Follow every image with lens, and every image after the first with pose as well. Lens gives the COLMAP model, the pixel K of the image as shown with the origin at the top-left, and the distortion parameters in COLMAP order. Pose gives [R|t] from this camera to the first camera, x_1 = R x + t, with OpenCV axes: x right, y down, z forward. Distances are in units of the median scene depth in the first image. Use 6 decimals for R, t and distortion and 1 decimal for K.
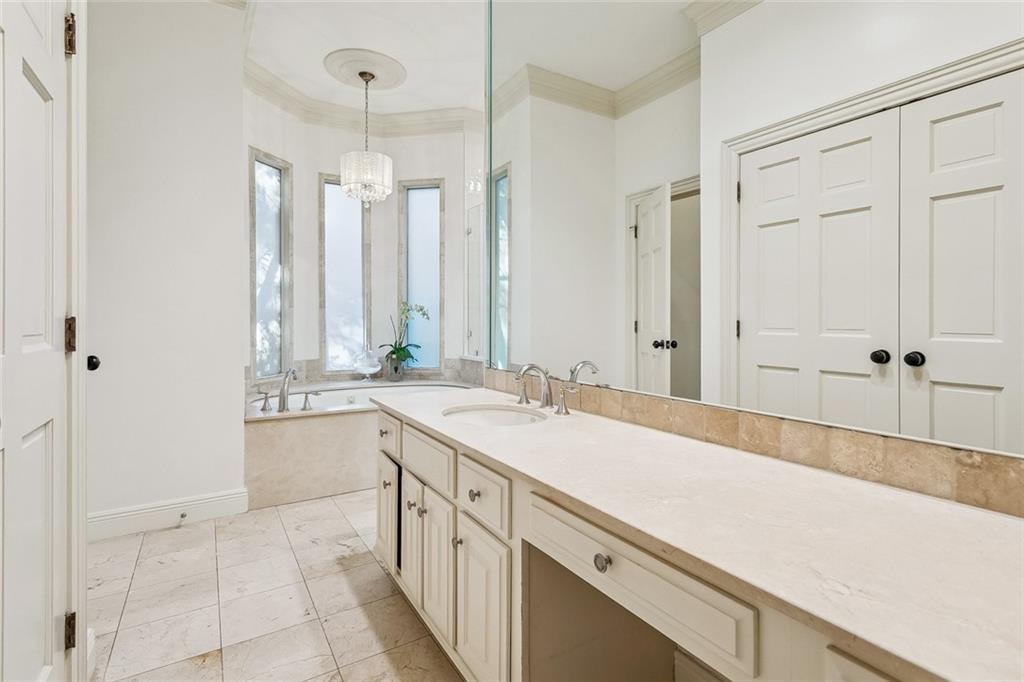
lens RADIAL K [[490.1, 0, 508.2], [0, 490.1, 328.4], [0, 0, 1]] dist [0.000425, 0.001035]
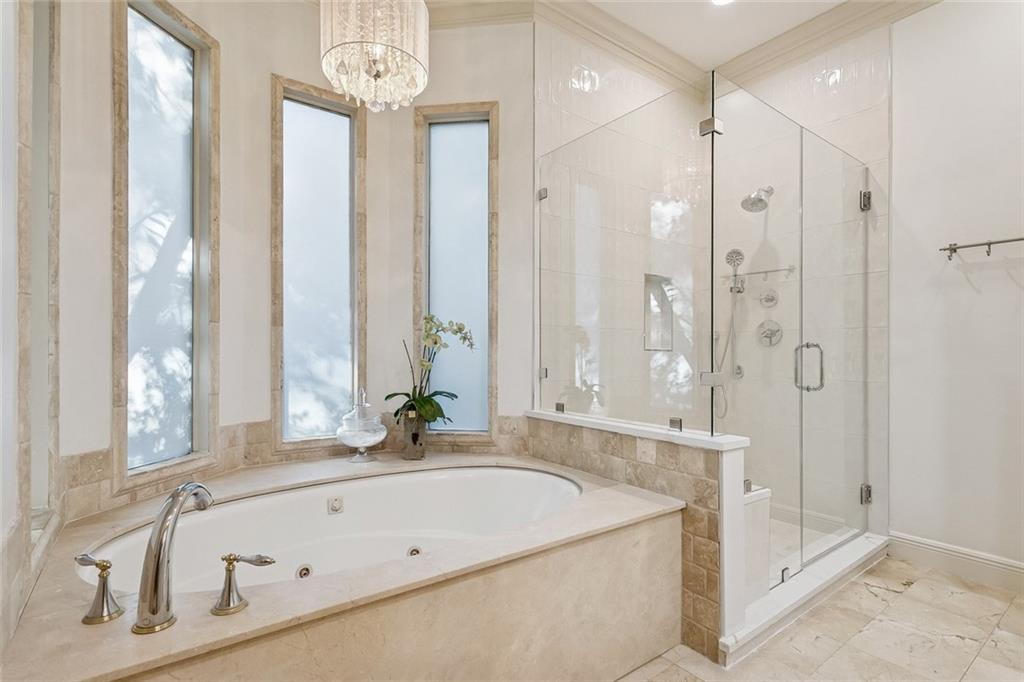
lens RADIAL K [[490.1, 0, 509.6], [0, 490.1, 353.1], [0, 0, 1]] dist [0.000425, 0.001035]
pose [[0.996558, 0.001380, 0.082885, -0.168357], [-0.000484, 0.999941, -0.010827, -0.006006], [-0.082895, 0.010750, 0.996500, 0.439558]]
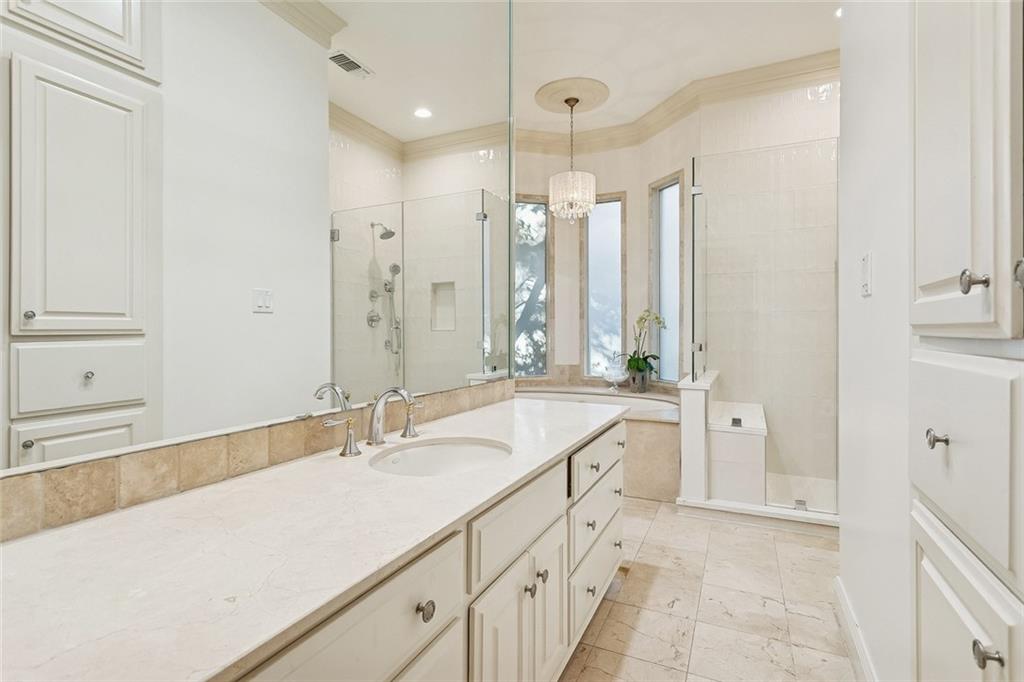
lens RADIAL K [[490.1, 0, 509.4], [0, 490.1, 340.5], [0, 0, 1]] dist [0.000425, 0.001035]
pose [[0.536624, 0.009941, -0.843763, 0.462398], [-0.007691, 0.999947, 0.006890, 0.000372], [0.843786, 0.002792, 0.536672, 0.265371]]
